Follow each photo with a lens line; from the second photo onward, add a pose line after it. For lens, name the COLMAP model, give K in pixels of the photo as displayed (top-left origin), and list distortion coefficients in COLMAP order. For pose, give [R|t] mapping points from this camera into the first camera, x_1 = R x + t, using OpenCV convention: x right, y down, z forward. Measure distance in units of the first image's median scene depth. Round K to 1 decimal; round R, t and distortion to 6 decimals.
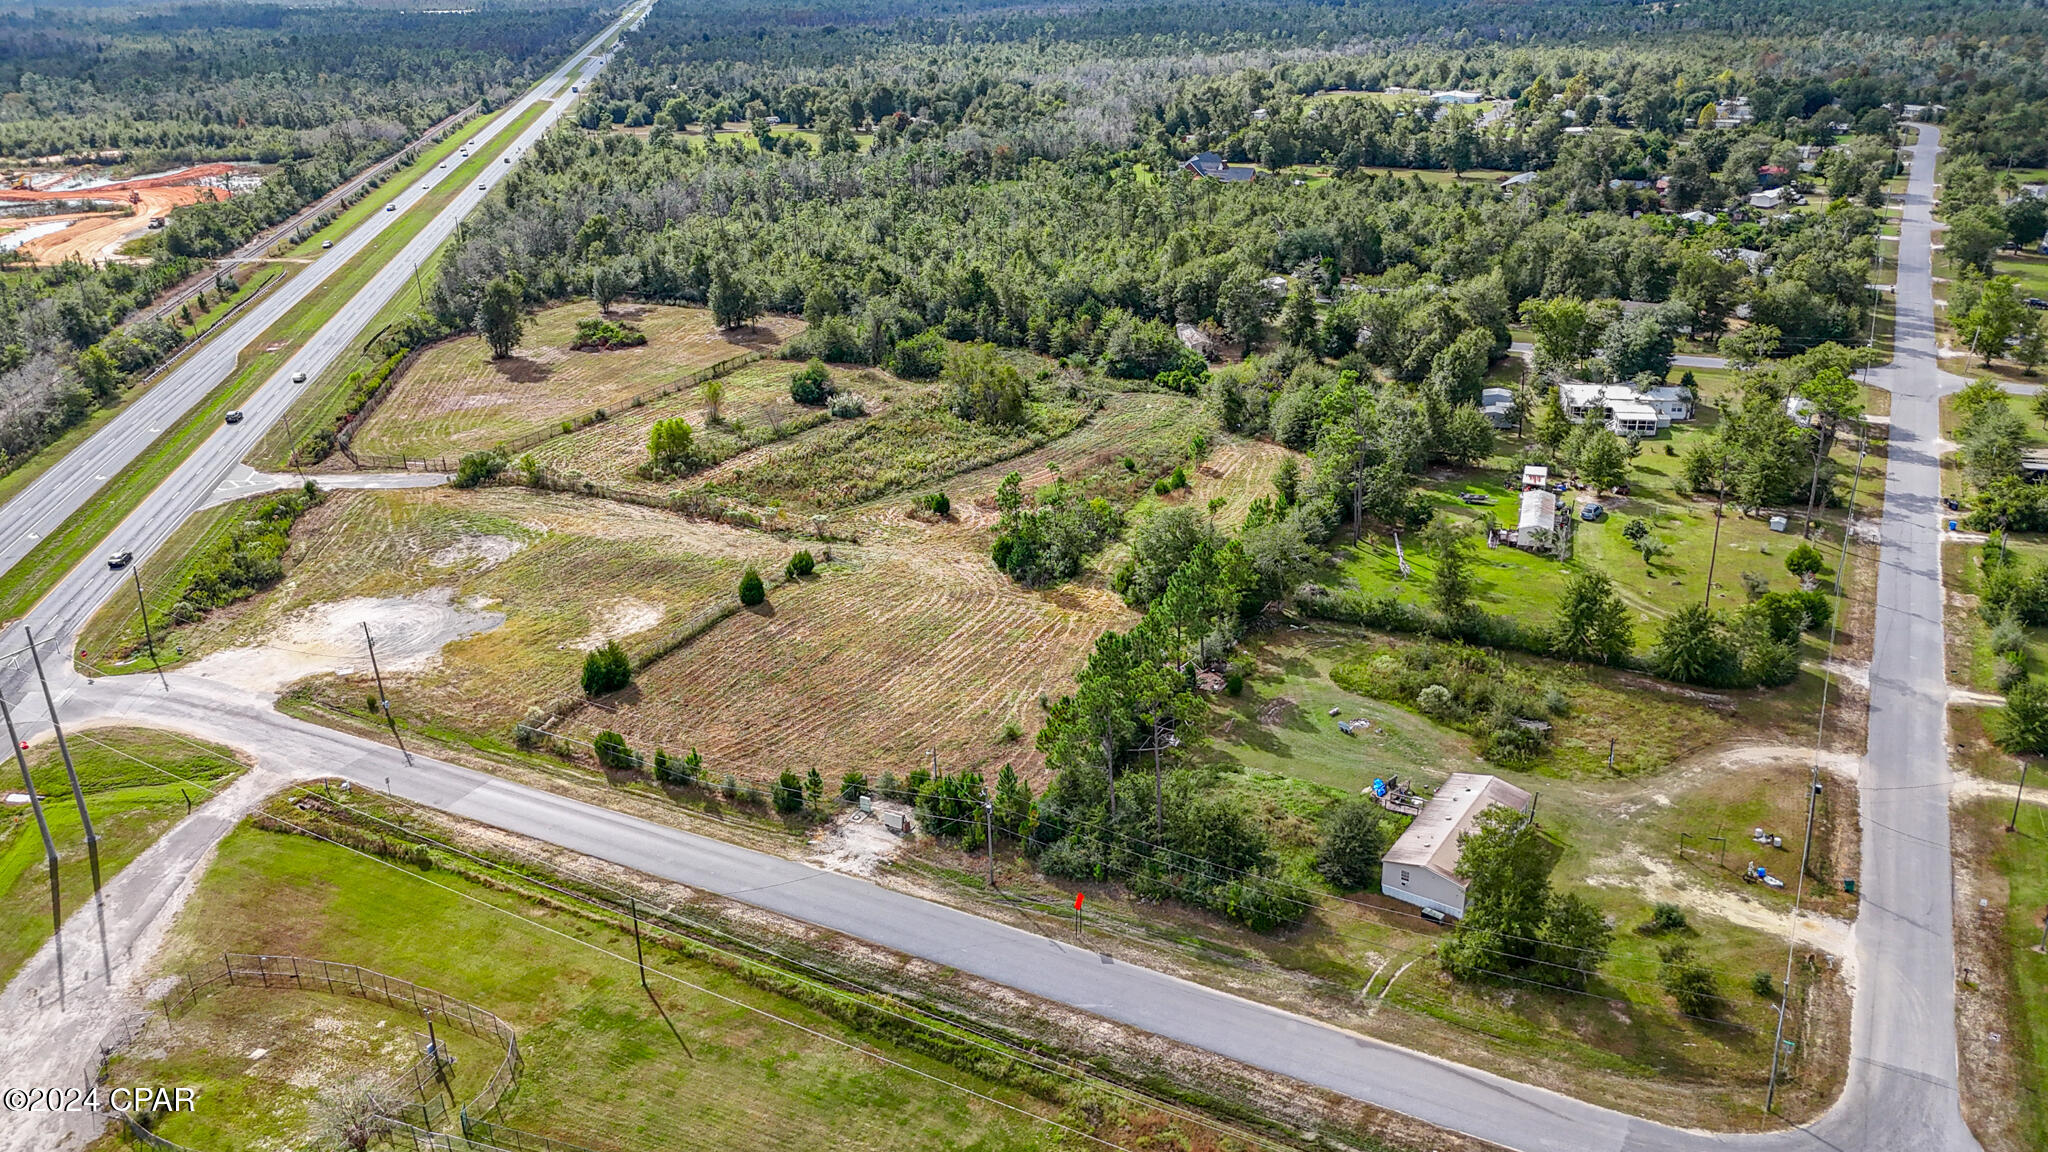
lens RADIAL K [[1510.0, 0, 1024.0], [0, 1510.0, 576.0], [0, 0, 1]] dist [0.073230, -0.077182]
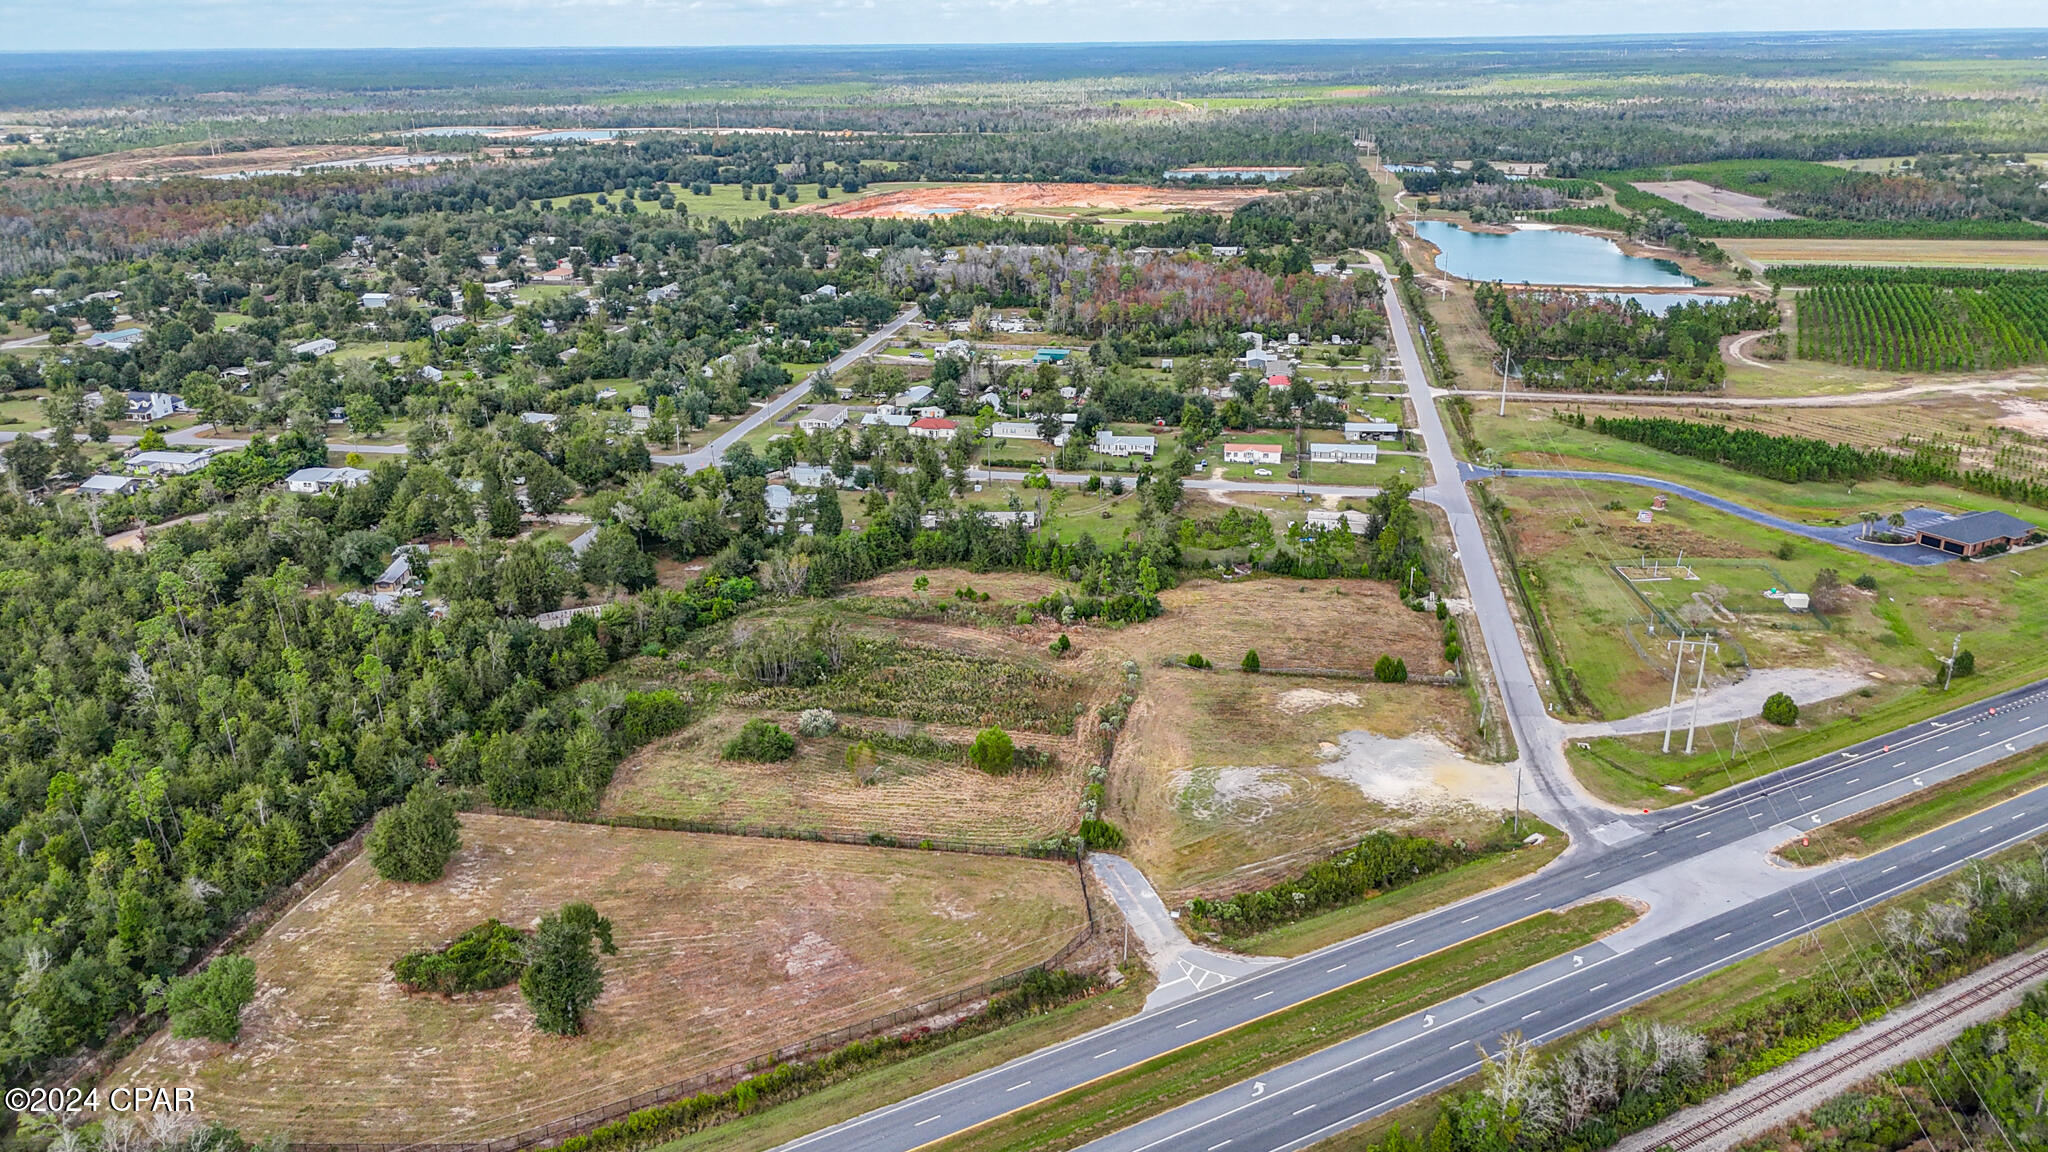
lens RADIAL K [[1510.0, 0, 1024.0], [0, 1510.0, 576.0], [0, 0, 1]] dist [0.073230, -0.077182]
pose [[-0.310960, -0.296466, 0.903002, -1.918986], [0.381680, 0.831171, 0.404319, -1.011417], [-0.870416, 0.470385, -0.145306, 1.804003]]
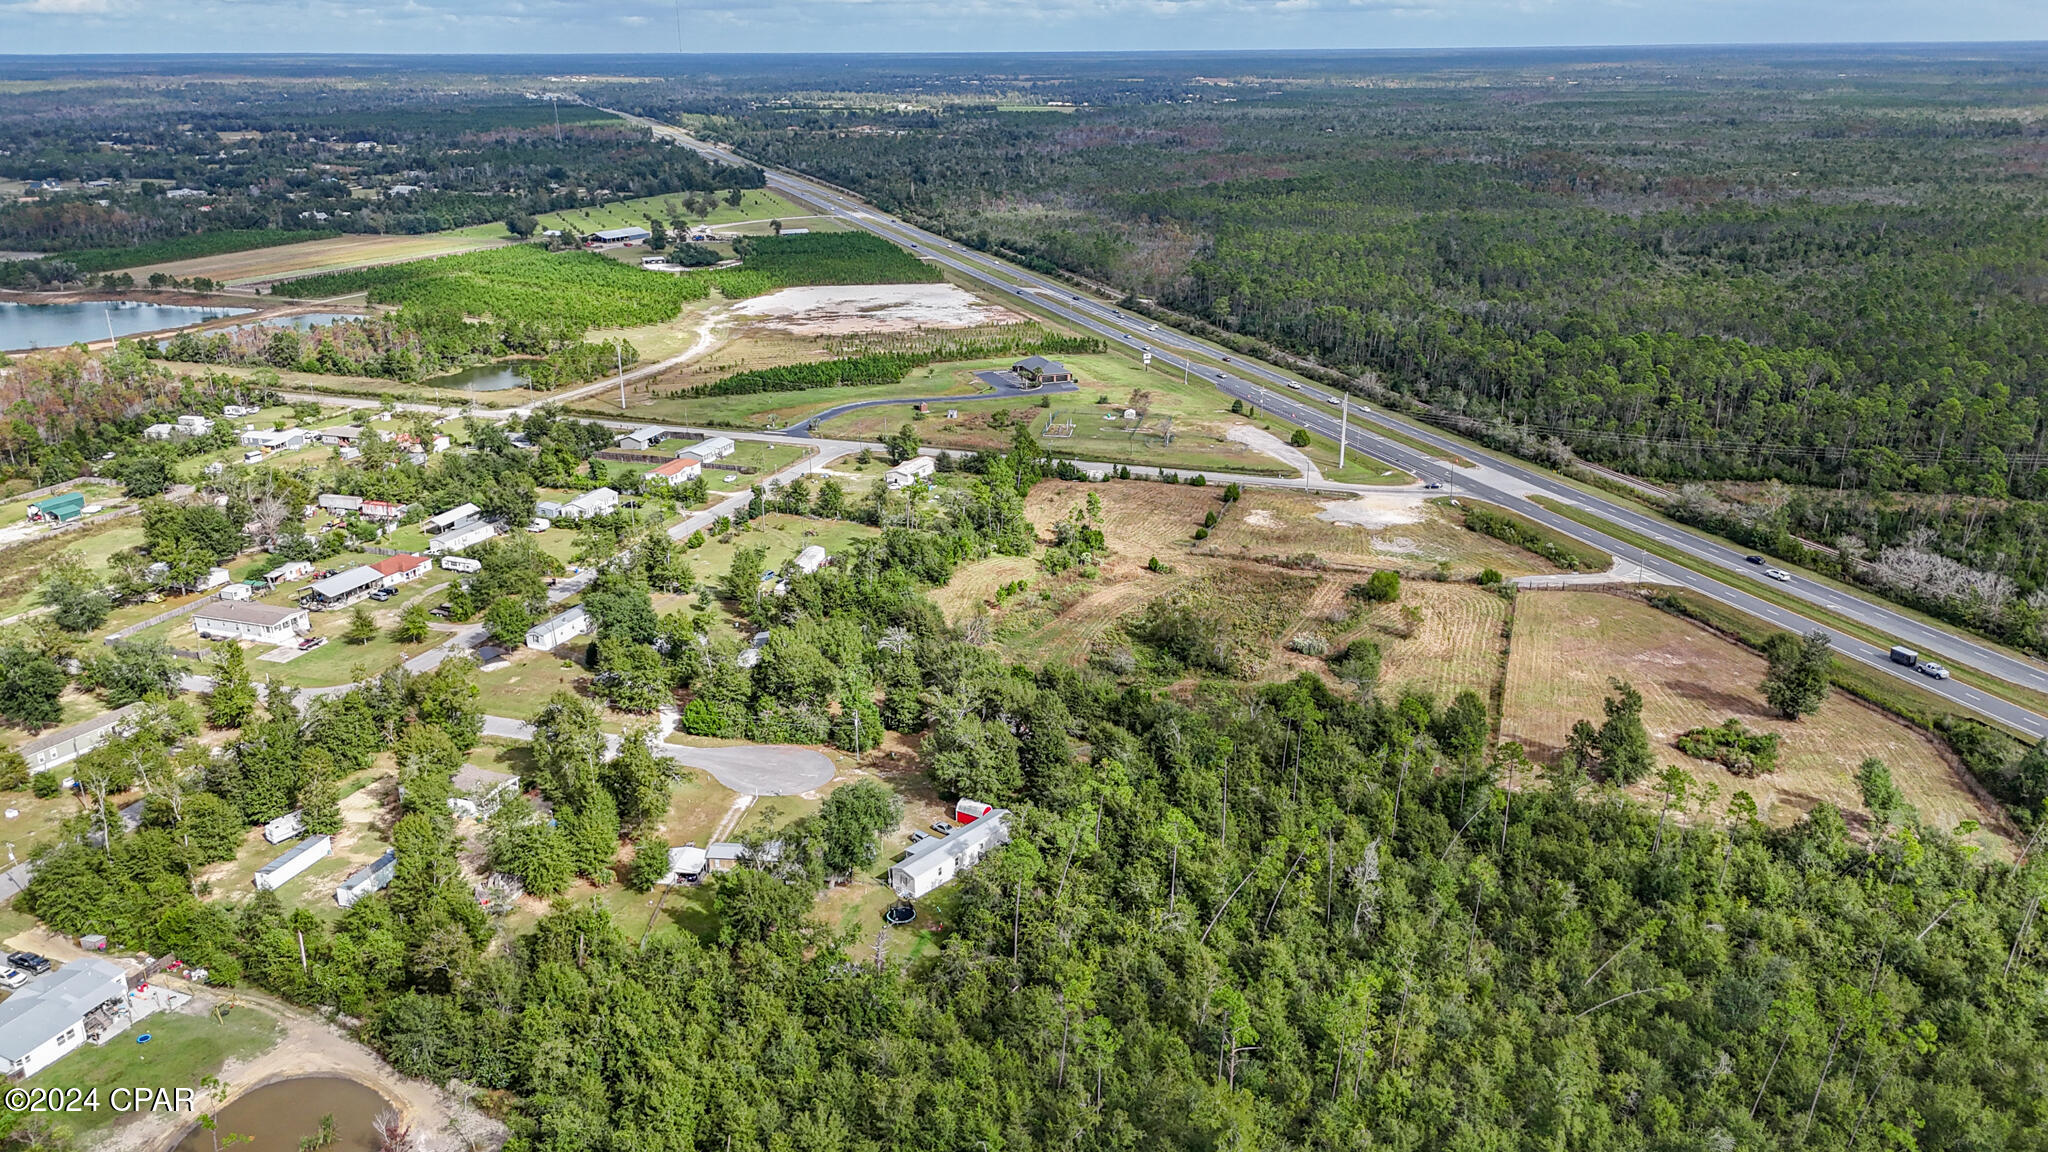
lens RADIAL K [[1510.0, 0, 1024.0], [0, 1510.0, 576.0], [0, 0, 1]] dist [0.073230, -0.077182]
pose [[-0.988666, 0.074340, -0.130435, 0.444836], [-0.031708, 0.745810, 0.665403, -1.677001], [0.146746, 0.661998, -0.735000, 3.277025]]
